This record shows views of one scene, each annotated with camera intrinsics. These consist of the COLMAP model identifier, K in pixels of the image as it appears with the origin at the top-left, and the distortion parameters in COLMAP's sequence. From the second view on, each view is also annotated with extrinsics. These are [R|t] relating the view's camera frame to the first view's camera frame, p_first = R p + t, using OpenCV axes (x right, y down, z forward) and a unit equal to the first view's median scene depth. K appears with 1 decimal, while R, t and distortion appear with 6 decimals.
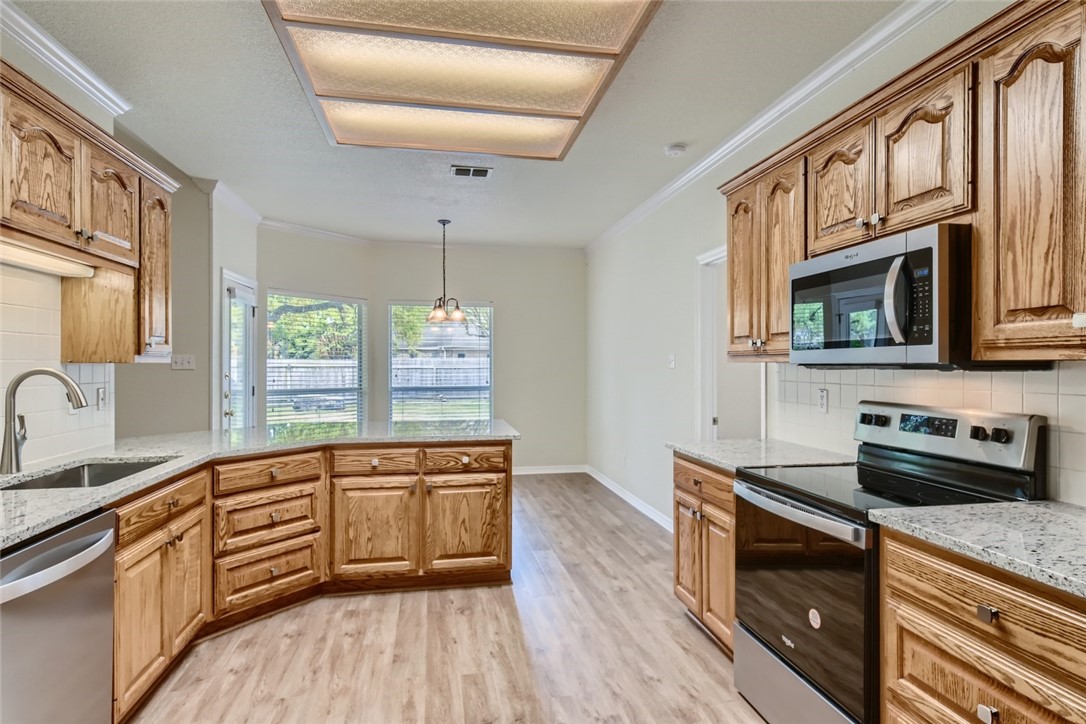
lens RADIAL K [[606.4, 0, 548.6], [0, 606.4, 364.9], [0, 0, 1]] dist [0.017251, -0.001422]
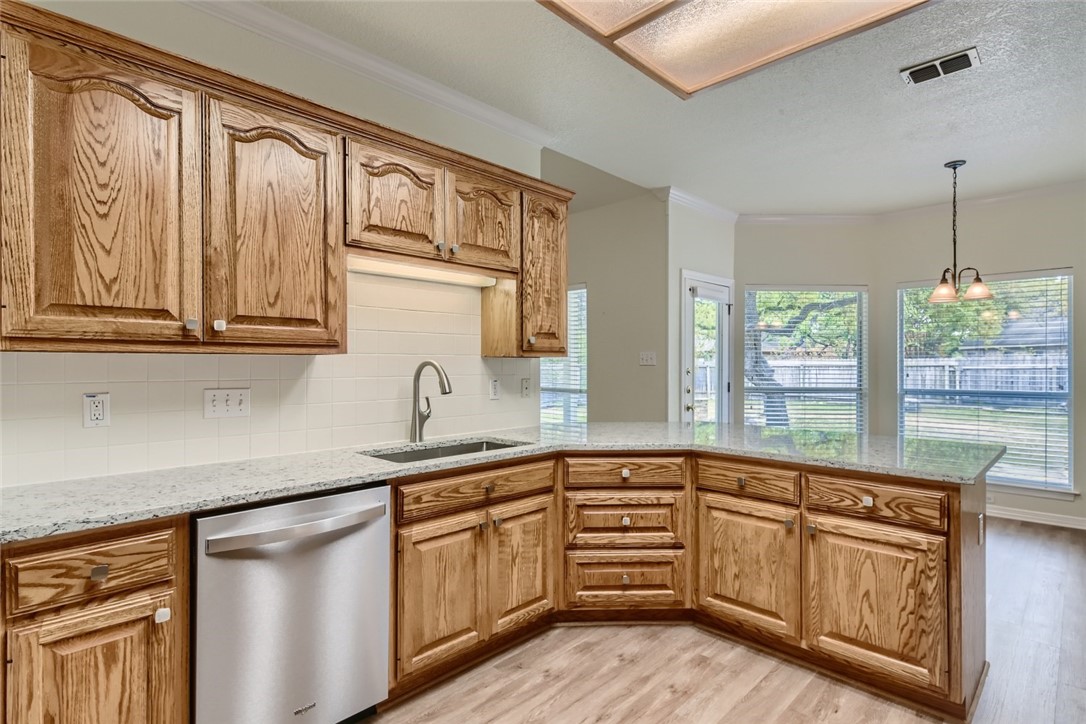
lens RADIAL K [[551.3, 0, 538.3], [0, 551.3, 364.6], [0, 0, 1]] dist [0.020589, -0.004635]
pose [[0.581501, 0.001643, -0.813544, 0.146811], [-0.001631, 0.999998, 0.000854, 0.008597], [0.813544, 0.000830, 0.581502, 0.365604]]
